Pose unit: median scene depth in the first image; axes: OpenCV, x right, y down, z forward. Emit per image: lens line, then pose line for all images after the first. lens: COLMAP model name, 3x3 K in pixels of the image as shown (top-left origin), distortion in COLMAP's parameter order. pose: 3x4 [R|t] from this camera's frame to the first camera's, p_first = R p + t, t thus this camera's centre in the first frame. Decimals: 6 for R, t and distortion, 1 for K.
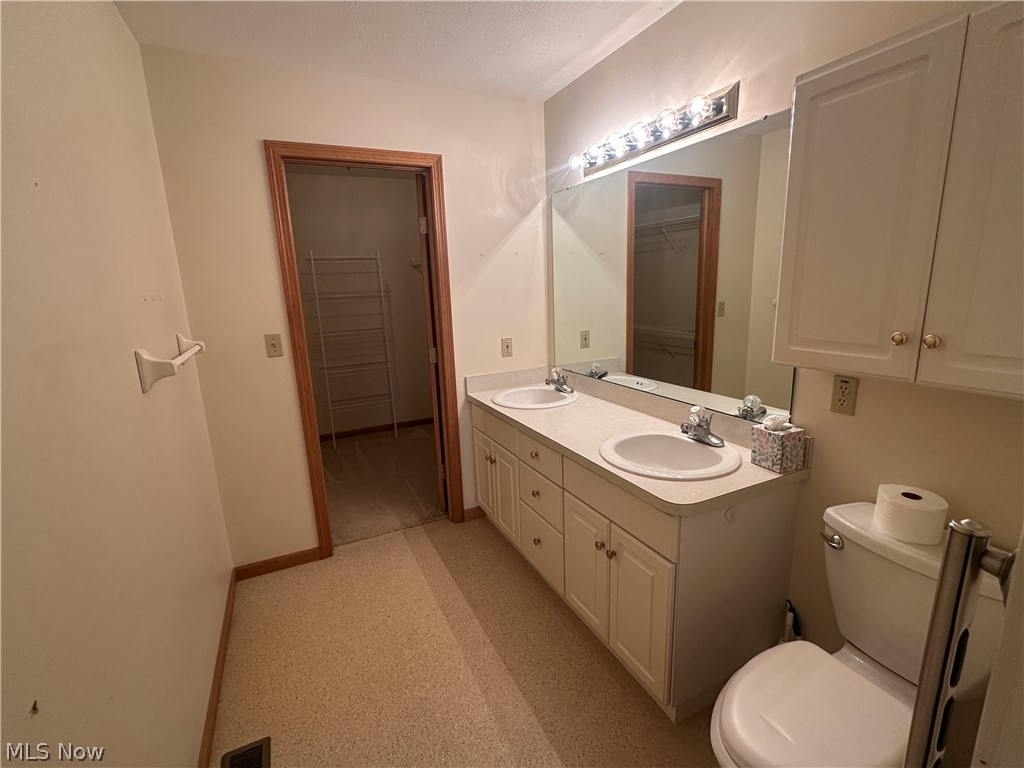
lens RADIAL K [[488.6, 0, 512.0], [0, 488.6, 384.0], [0, 0, 1]] dist [-0.003072, -0.000275]
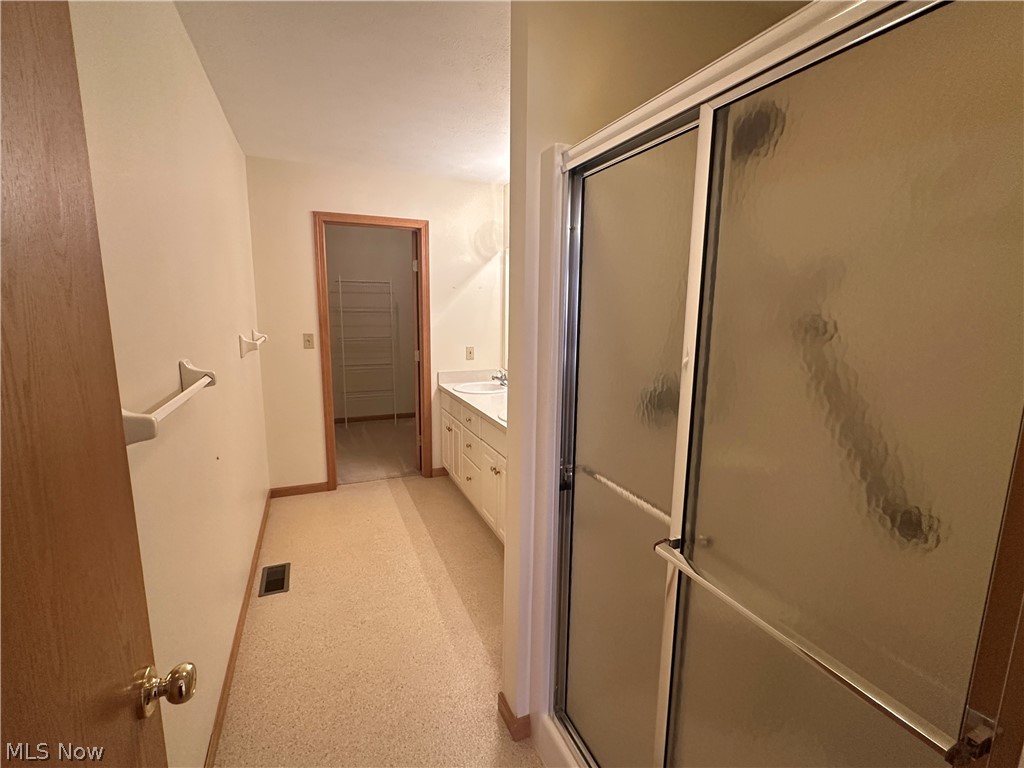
lens RADIAL K [[488.6, 0, 512.0], [0, 488.6, 384.0], [0, 0, 1]] dist [-0.003072, -0.000275]
pose [[0.997272, 0.060618, -0.042113, 0.187134], [-0.062351, 0.997206, -0.041132, 0.067541], [0.039502, 0.043646, 0.998266, -0.421580]]
